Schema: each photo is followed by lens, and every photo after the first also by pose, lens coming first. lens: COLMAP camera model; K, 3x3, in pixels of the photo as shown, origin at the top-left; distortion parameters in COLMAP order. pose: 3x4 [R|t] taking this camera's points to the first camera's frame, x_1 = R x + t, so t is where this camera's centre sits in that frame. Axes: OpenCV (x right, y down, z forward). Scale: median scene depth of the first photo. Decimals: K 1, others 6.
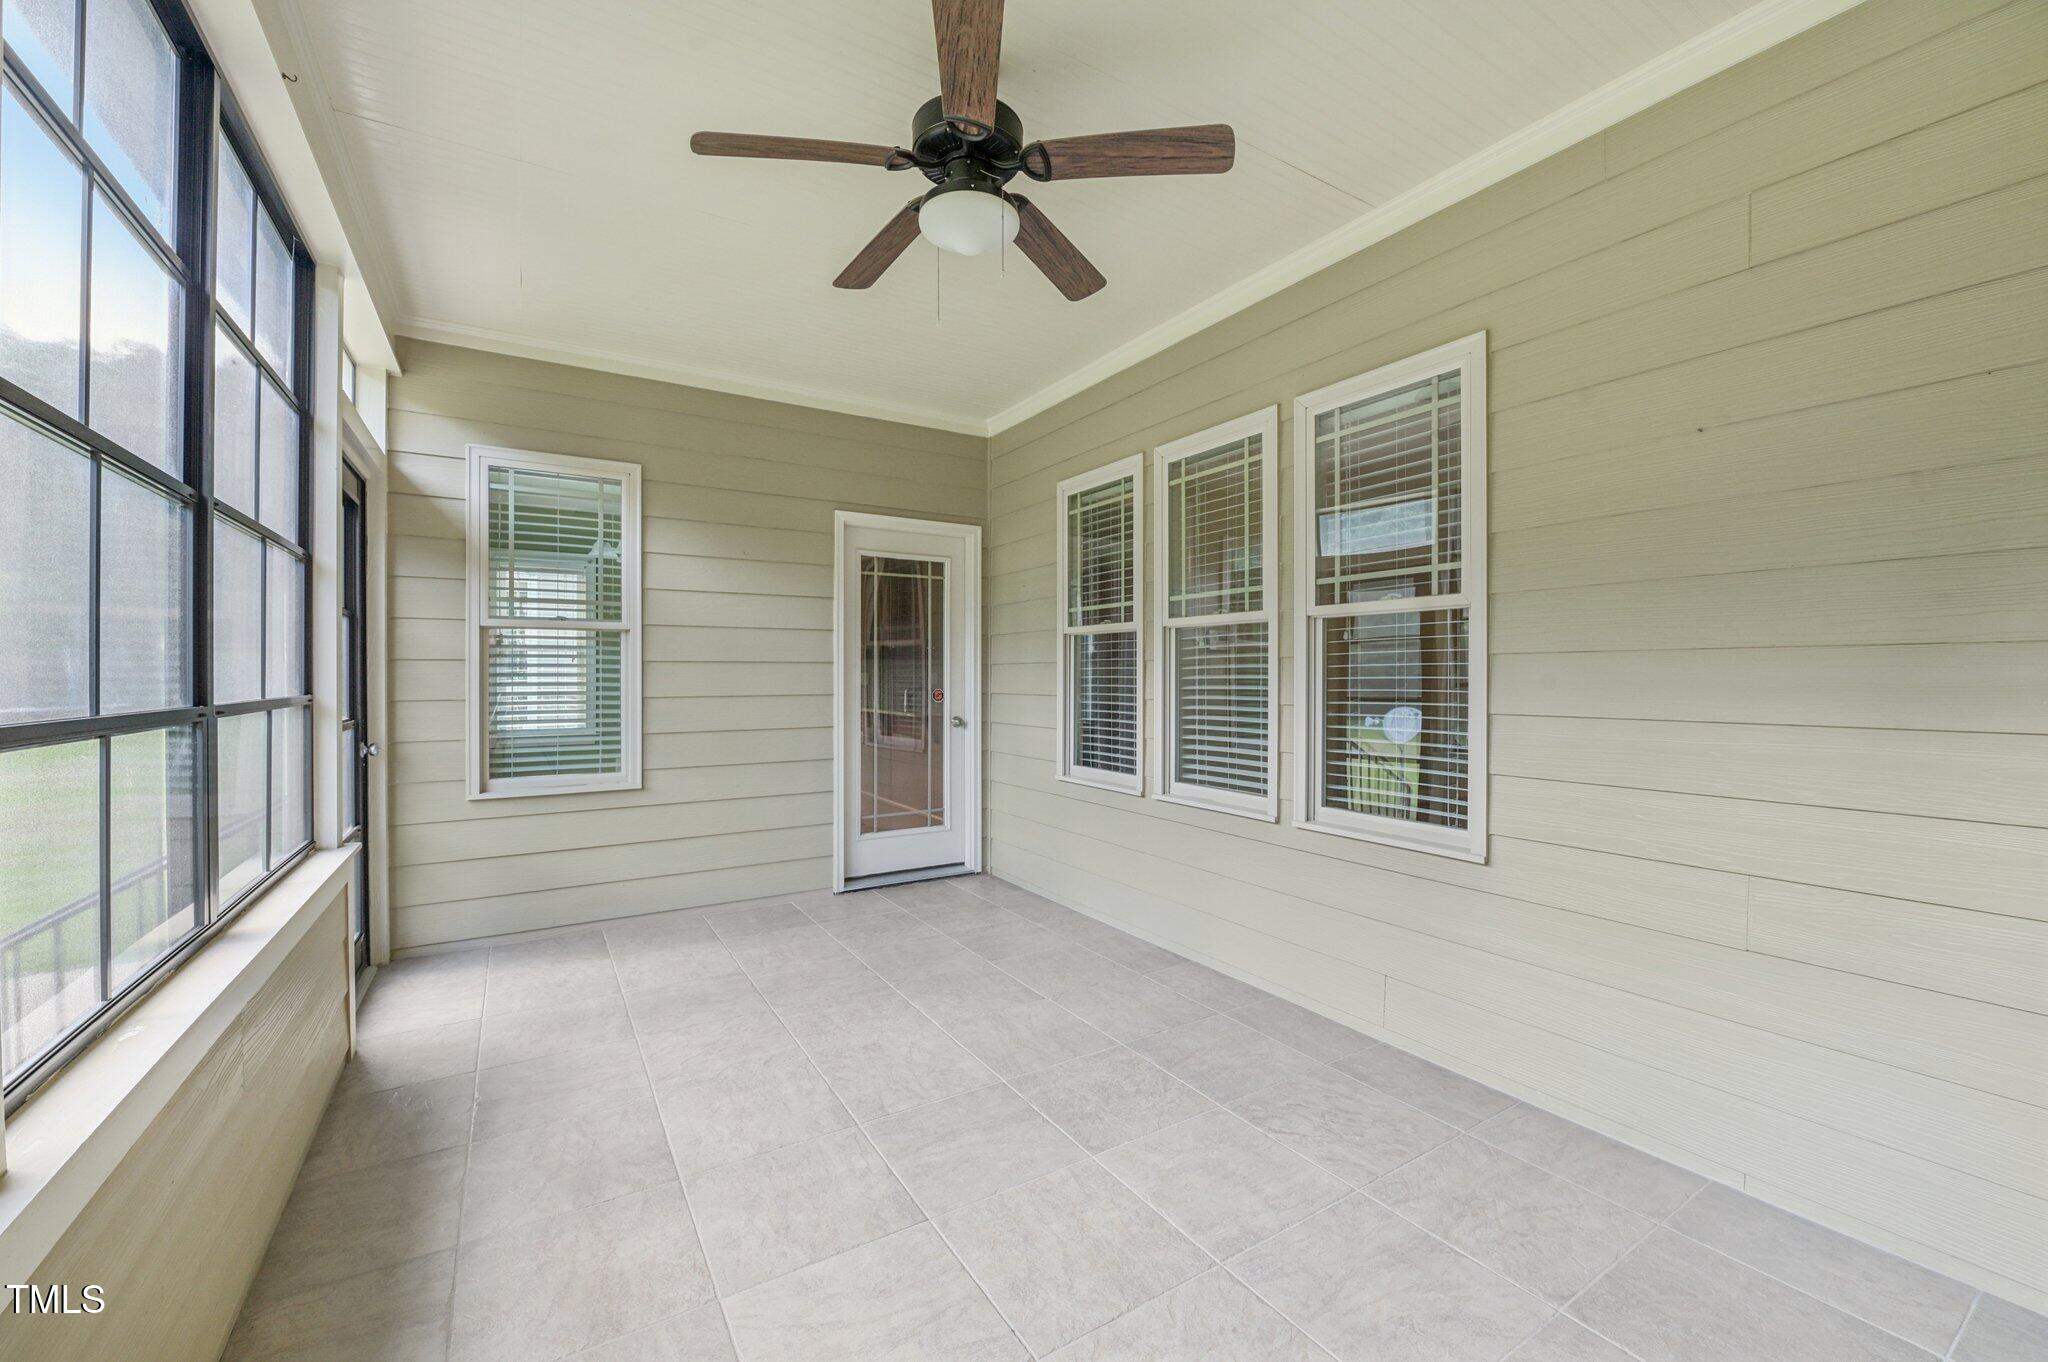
lens RADIAL K [[825.0, 0, 1024.9], [0, 825.0, 674.9], [0, 0, 1]] dist [-0.001105, -0.002023]
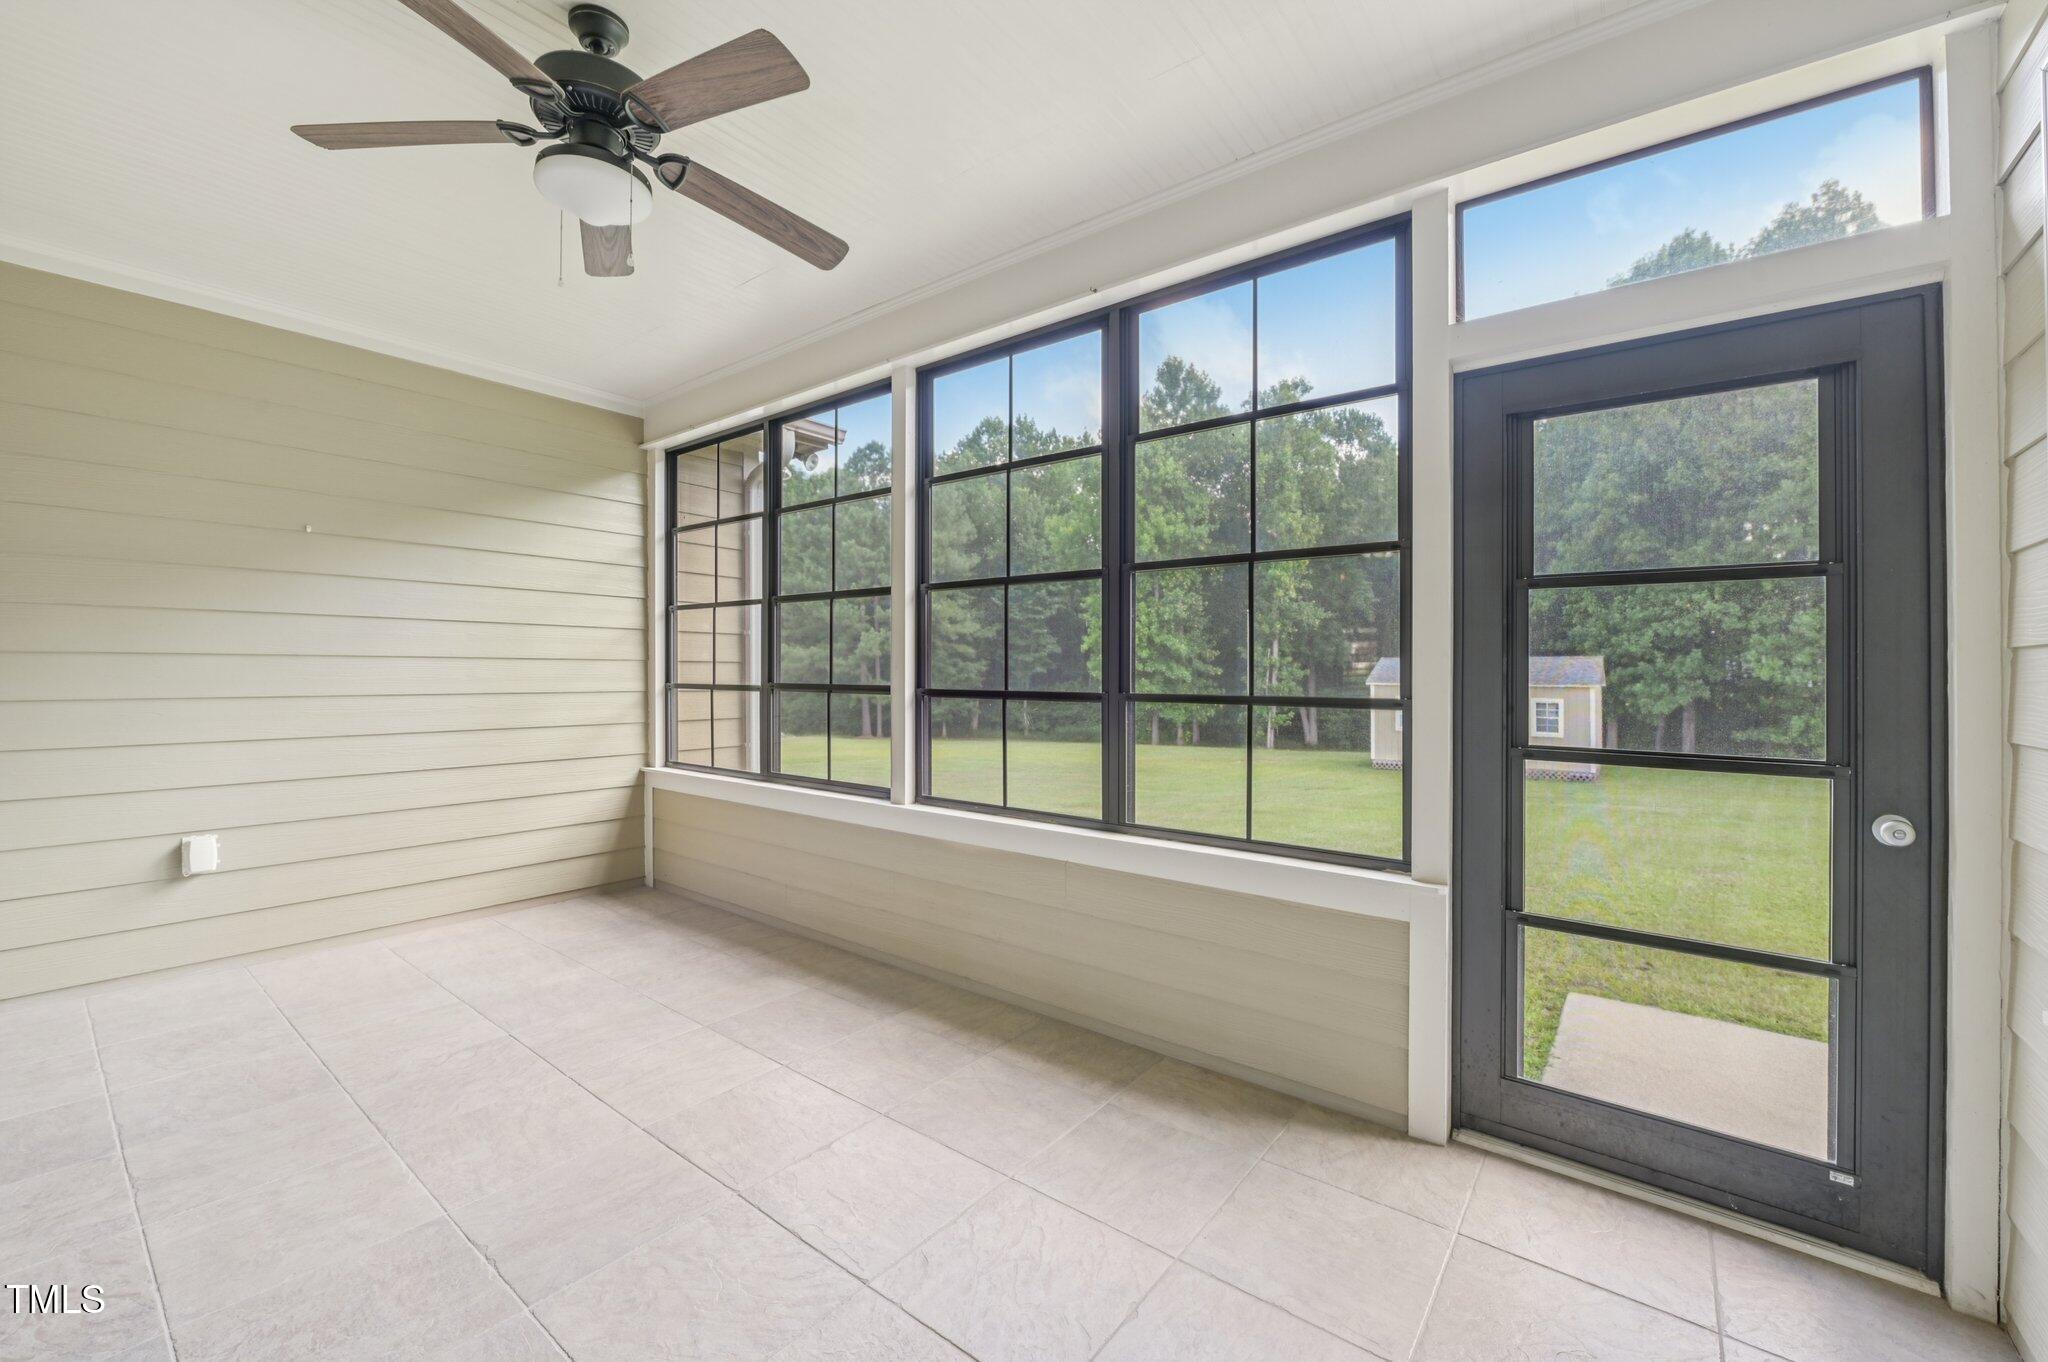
lens RADIAL K [[825.0, 0, 1021.2], [0, 825.0, 675.4], [0, 0, 1]] dist [-0.001105, -0.002023]
pose [[-0.939652, 0.003267, -0.342115, -0.202221], [-0.000303, 0.999946, 0.010381, -0.007693], [0.342131, 0.009858, -0.939601, 2.055565]]
